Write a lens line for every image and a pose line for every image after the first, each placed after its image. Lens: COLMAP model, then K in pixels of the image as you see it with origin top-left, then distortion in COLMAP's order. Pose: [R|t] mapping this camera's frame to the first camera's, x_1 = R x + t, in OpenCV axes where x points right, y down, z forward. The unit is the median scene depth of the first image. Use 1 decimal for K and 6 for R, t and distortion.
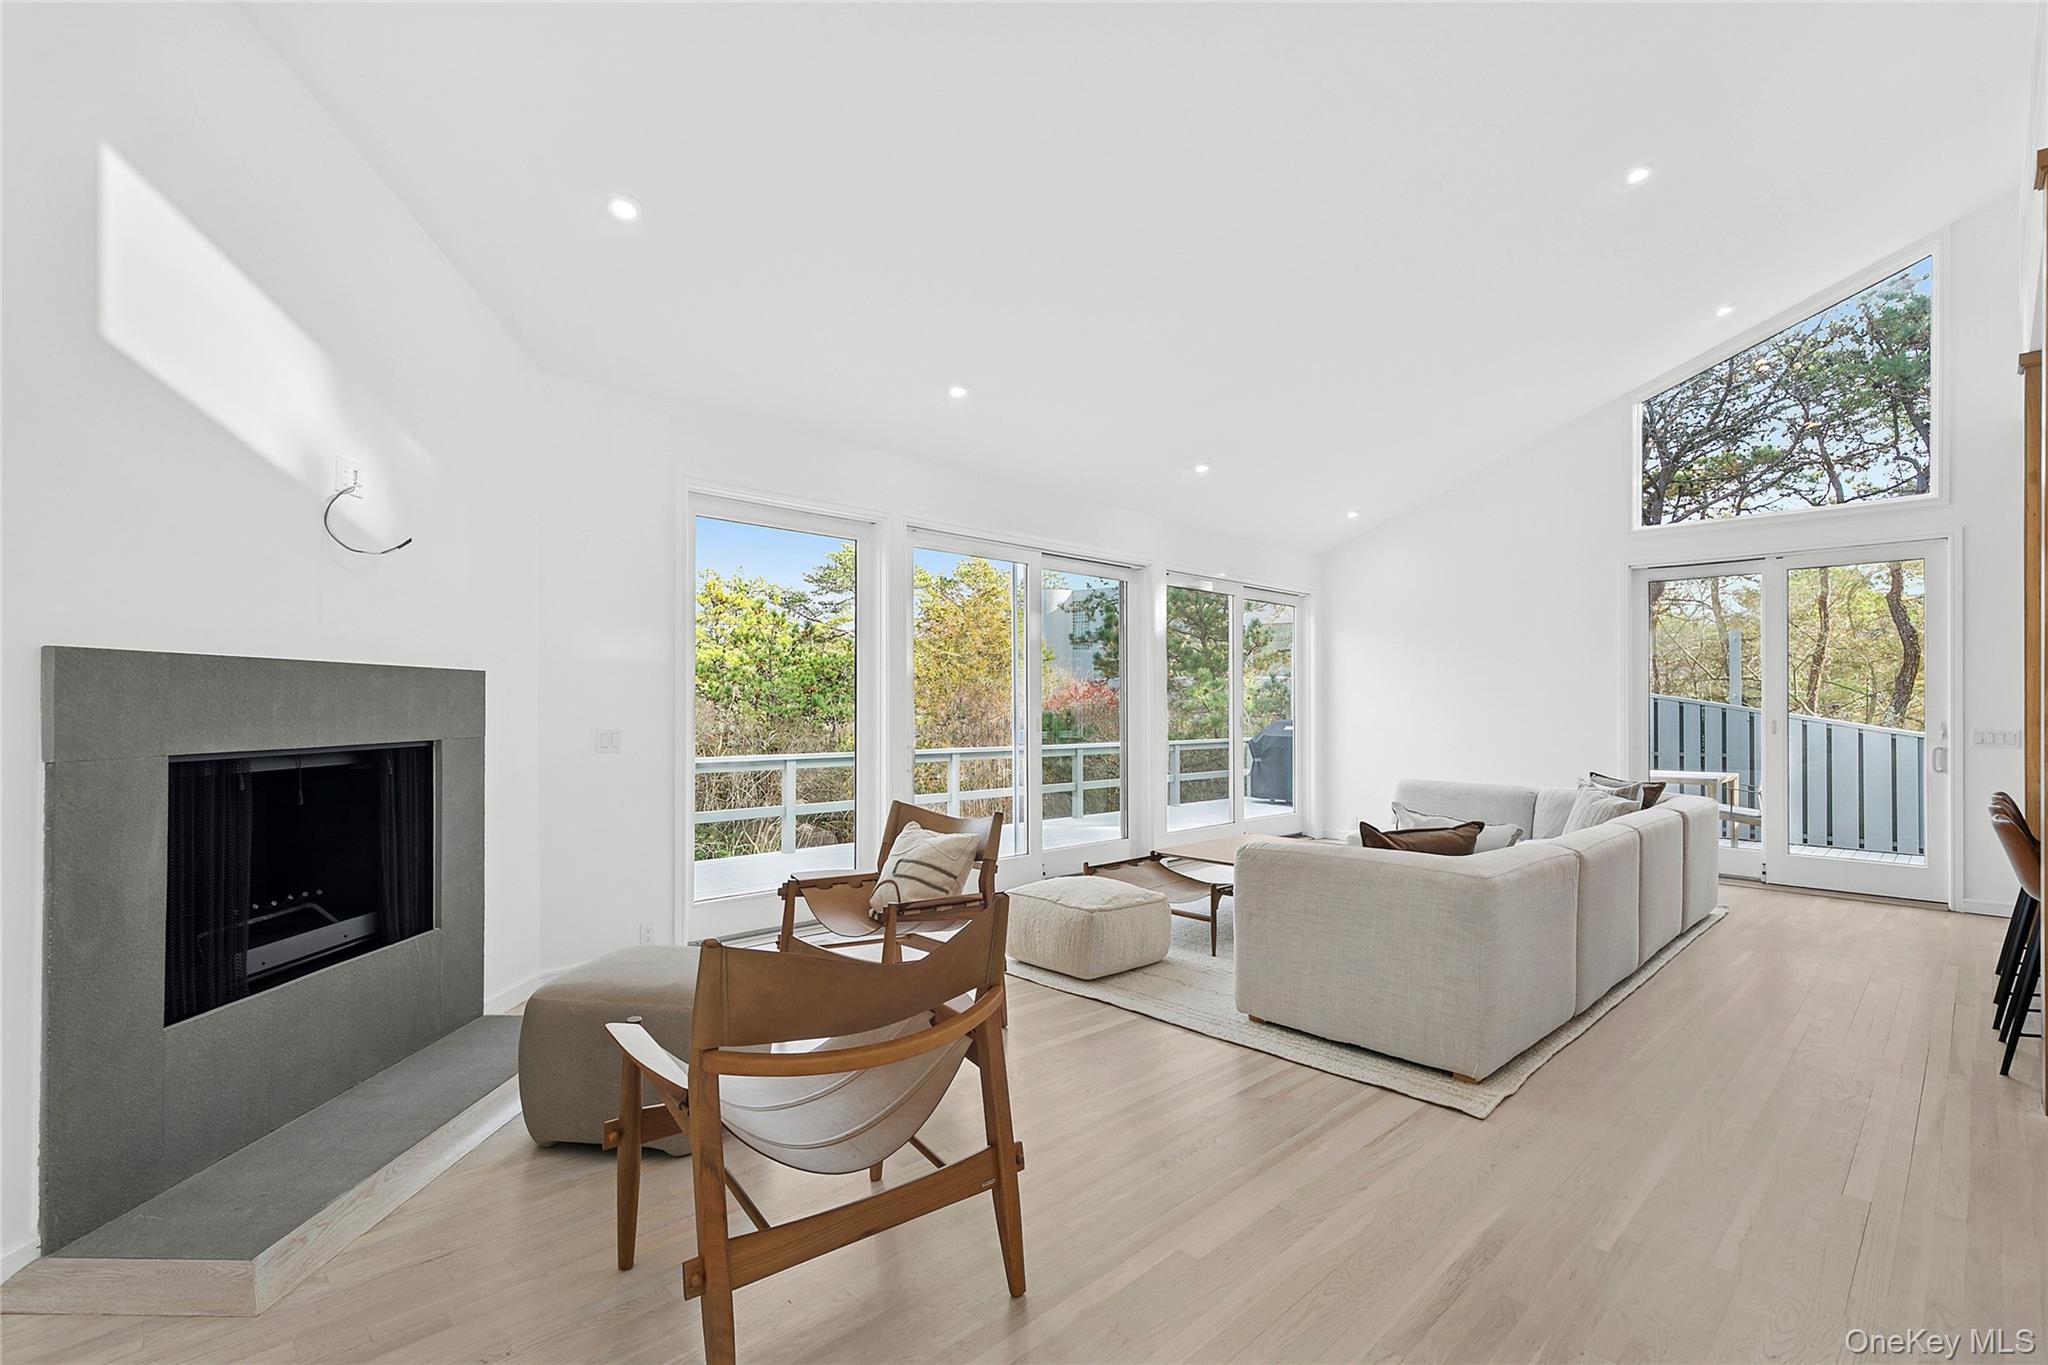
lens RADIAL K [[937.1, 0, 1024.0], [0, 937.1, 682.5], [0, 0, 1]] dist [0.000216, 0.000052]
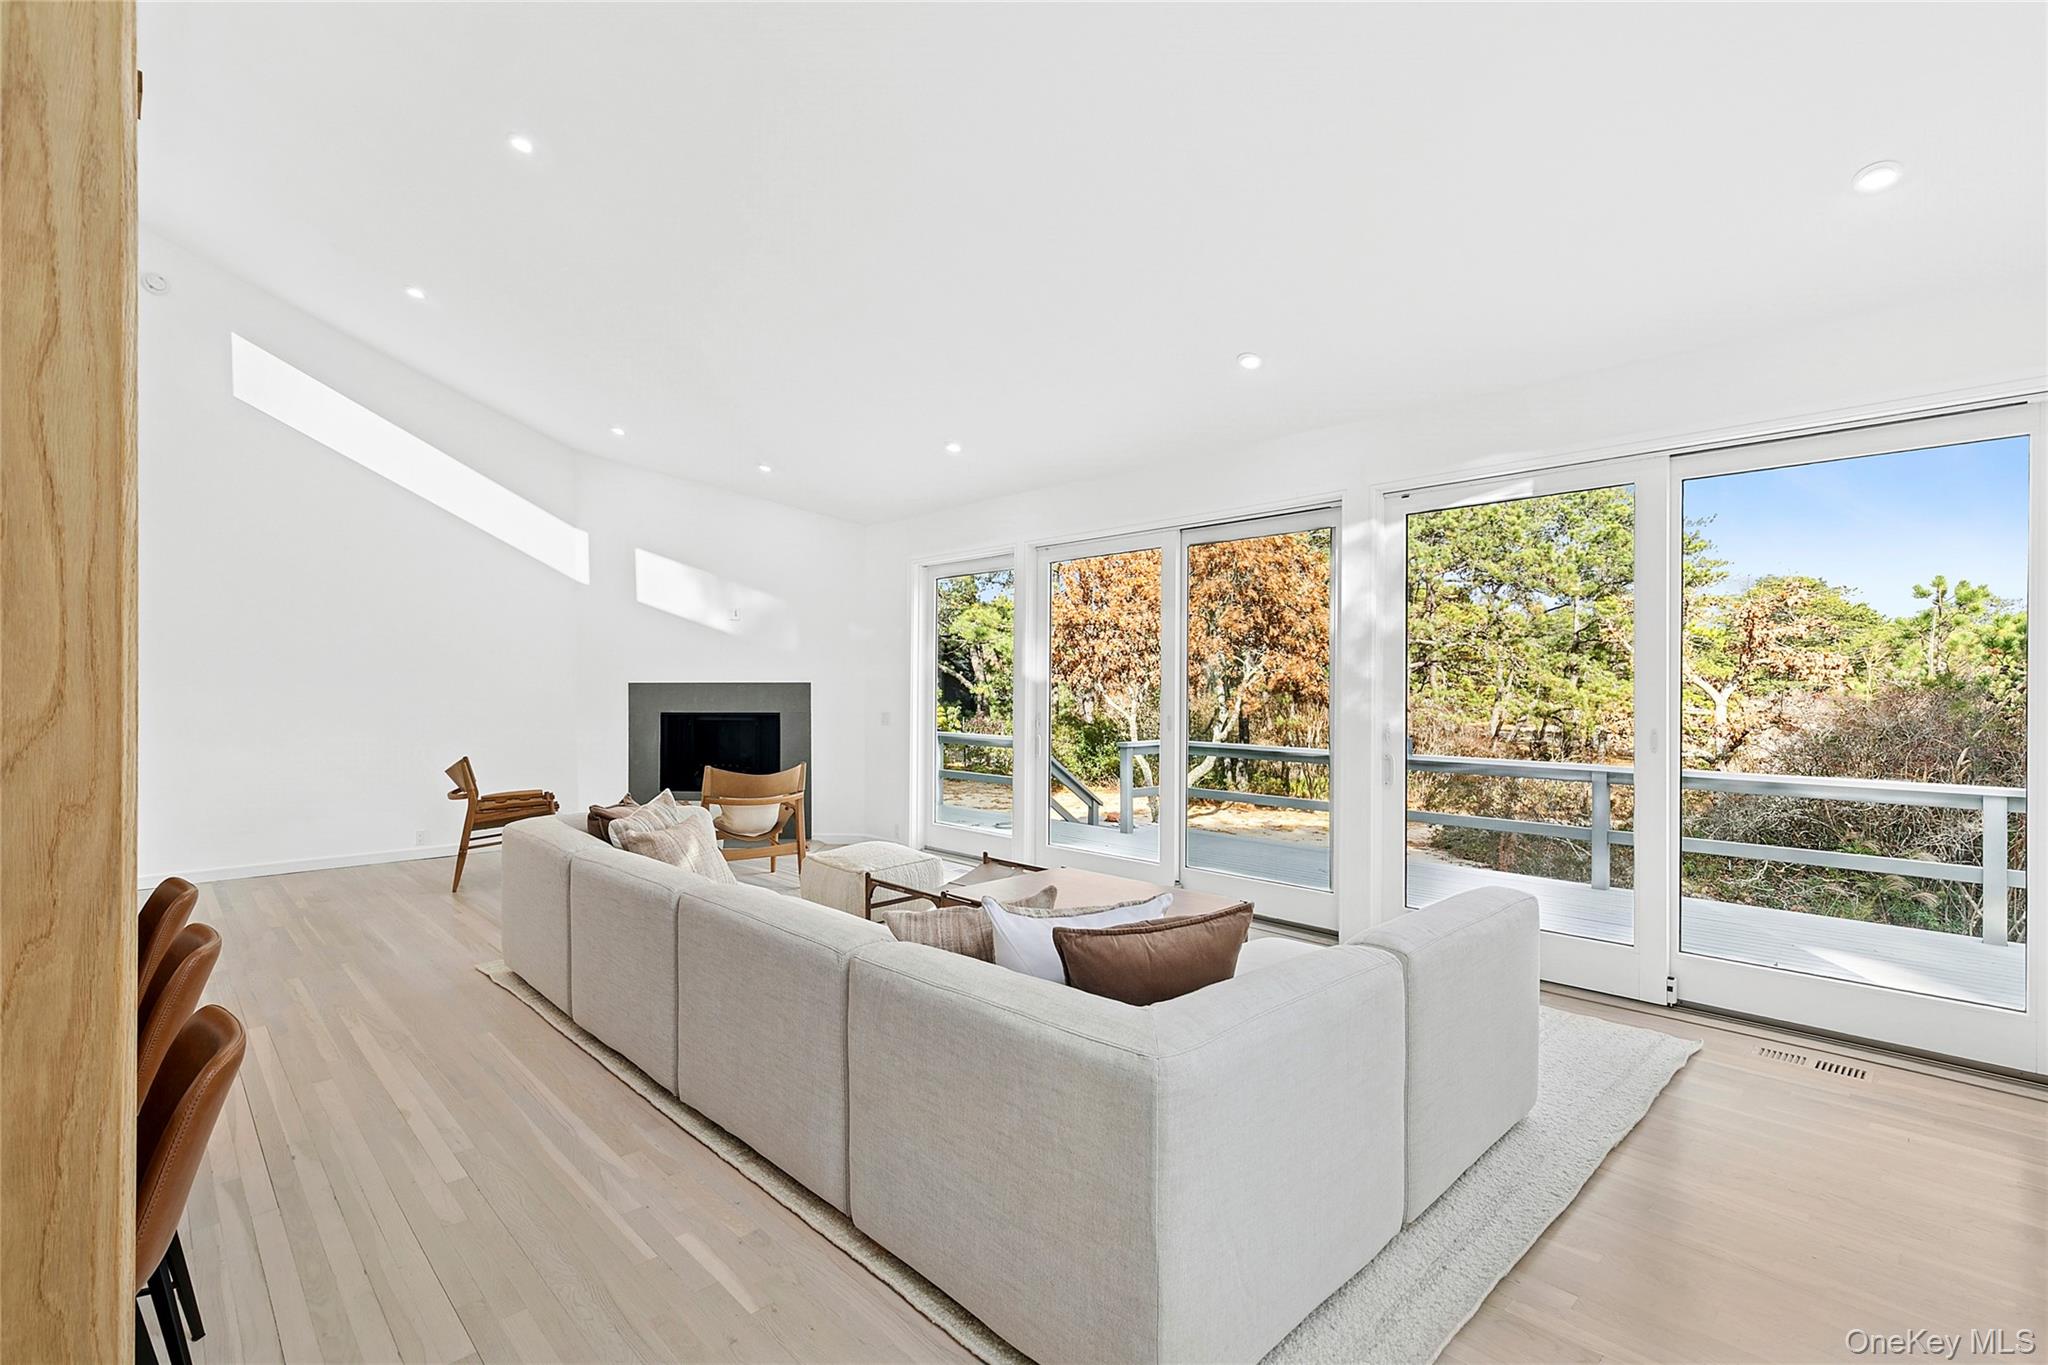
lens RADIAL K [[937.1, 0, 1024.0], [0, 937.1, 682.5], [0, 0, 1]] dist [0.000216, 0.000052]
pose [[-0.019603, -0.002185, -0.999805, 1.692572], [0.022680, 0.999739, -0.002629, 0.004224], [0.999551, -0.022727, -0.019548, 1.598281]]
